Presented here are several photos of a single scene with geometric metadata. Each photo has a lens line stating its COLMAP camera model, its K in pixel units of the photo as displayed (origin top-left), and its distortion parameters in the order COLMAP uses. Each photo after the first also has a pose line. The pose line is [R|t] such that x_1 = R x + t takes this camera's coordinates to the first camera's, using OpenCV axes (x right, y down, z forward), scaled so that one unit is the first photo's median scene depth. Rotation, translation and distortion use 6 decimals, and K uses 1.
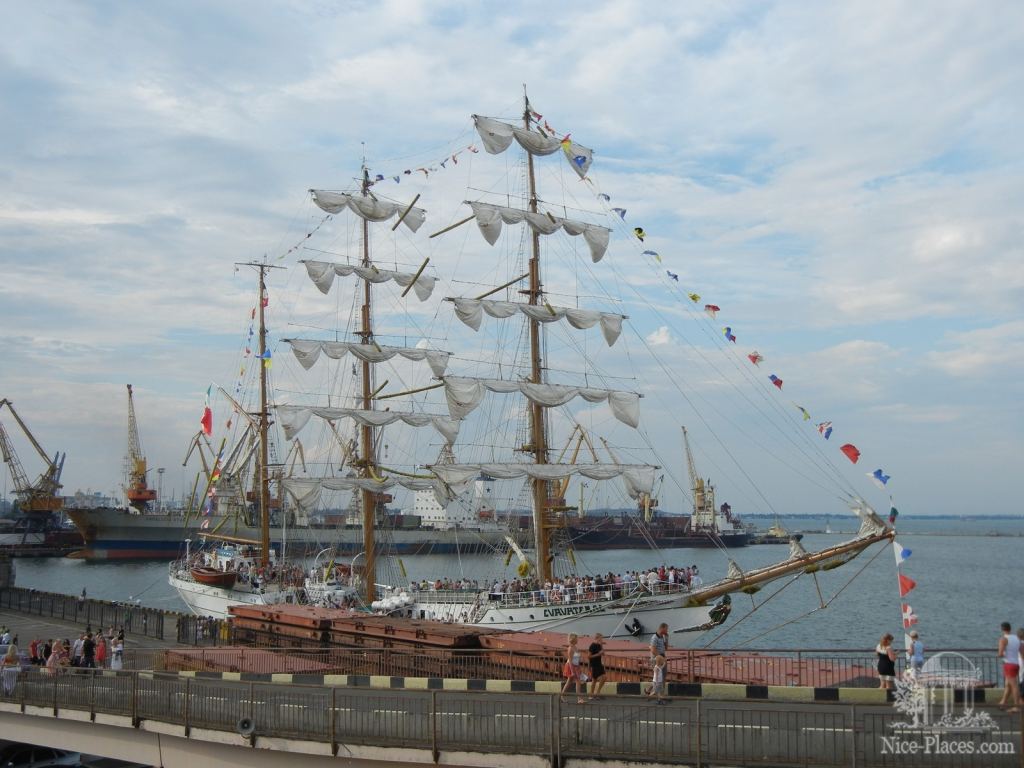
lens RADIAL K [[1193.3, 0, 512.0], [0, 1193.3, 384.0], [0, 0, 1]] dist [-0.004713, 0.007045]
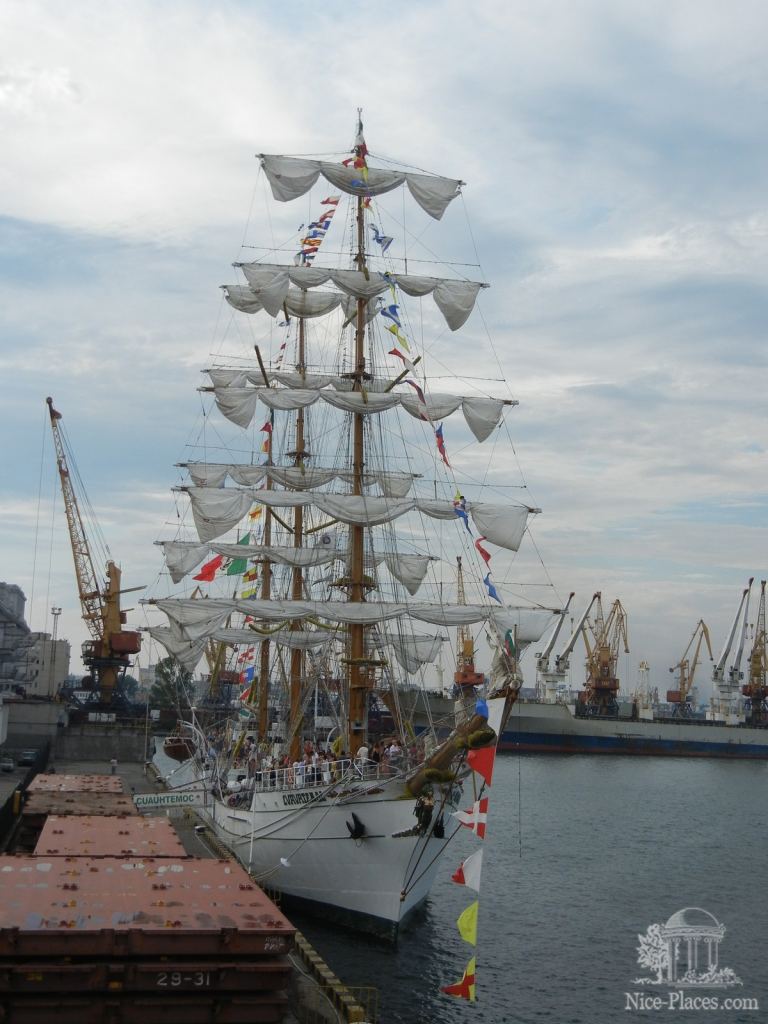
lens RADIAL K [[1342.7, 0, 366.1], [0, 1342.7, 512.9], [0, 0, 1]] dist [-0.004230, 0.050817]
pose [[0.874769, -0.039118, -0.482958, 0.420419], [0.019302, 0.998758, -0.045935, 0.047621], [0.484155, 0.030861, 0.874438, 0.259213]]
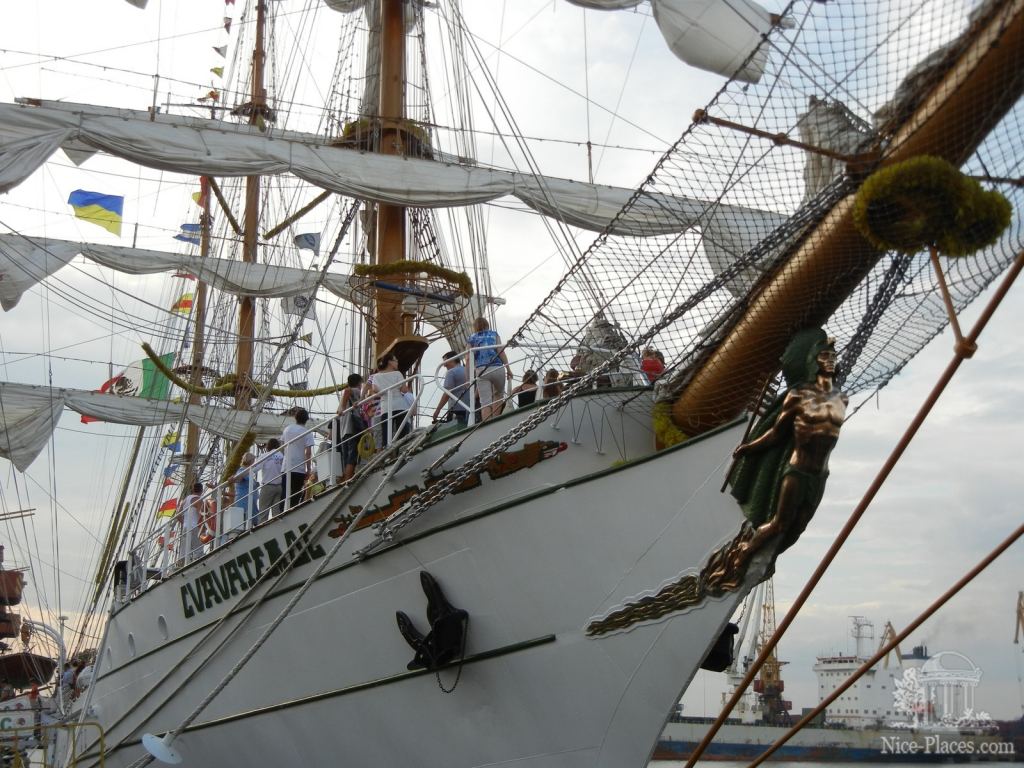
lens RADIAL K [[1342.7, 0, 527.4], [0, 1342.7, 382.5], [0, 0, 1]] dist [-0.004230, 0.050817]
pose [[0.937959, -0.076481, -0.338207, 0.164878], [0.022733, 0.986837, -0.160112, 0.169823], [0.346001, 0.142490, 0.927351, 0.672859]]
